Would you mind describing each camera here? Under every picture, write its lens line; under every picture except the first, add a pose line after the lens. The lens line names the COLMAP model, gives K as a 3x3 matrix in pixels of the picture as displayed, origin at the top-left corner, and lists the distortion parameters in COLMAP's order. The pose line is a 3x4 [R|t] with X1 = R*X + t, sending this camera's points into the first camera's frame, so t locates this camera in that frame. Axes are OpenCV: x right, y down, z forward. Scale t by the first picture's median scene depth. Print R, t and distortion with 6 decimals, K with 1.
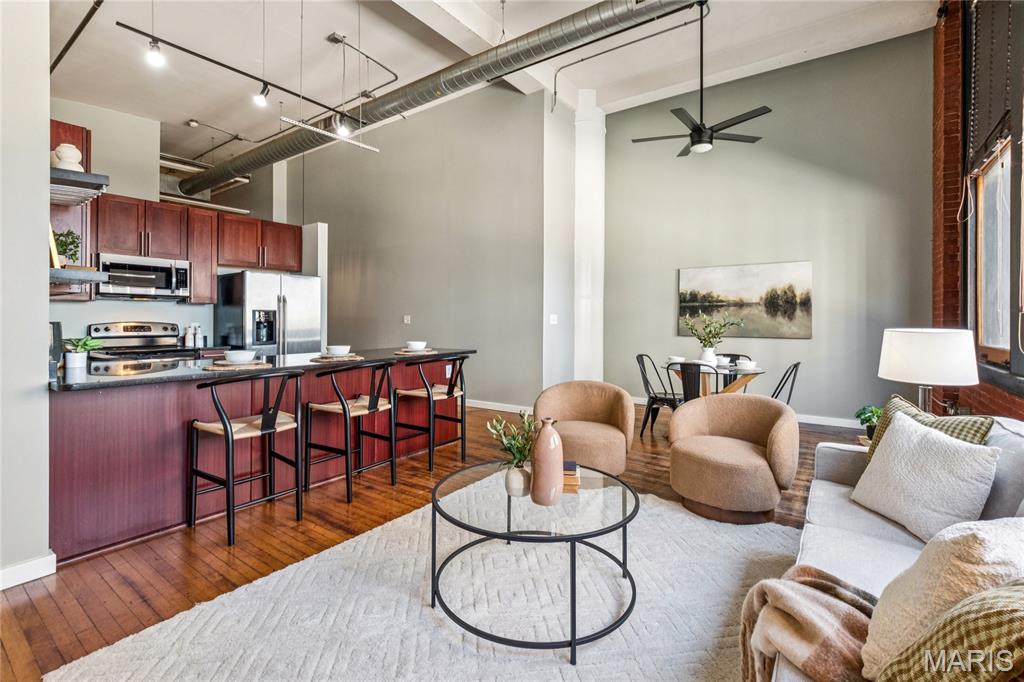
lens RADIAL K [[462.9, 0, 513.0], [0, 462.9, 321.3], [0, 0, 1]] dist [-0.003448, -0.000410]
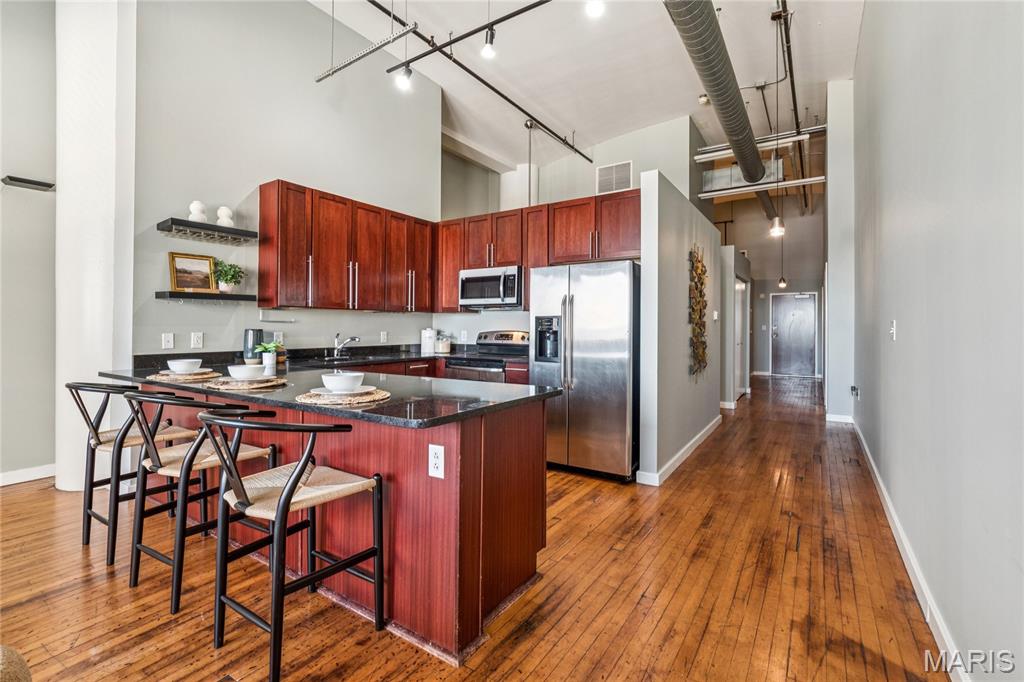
lens RADIAL K [[462.9, 0, 513.0], [0, 462.9, 321.3], [0, 0, 1]] dist [-0.003448, -0.000410]
pose [[0.050448, -0.014690, -0.998619, 0.217545], [-0.006303, 0.999867, -0.015027, -0.003626], [0.998707, 0.007053, 0.050349, 0.872314]]
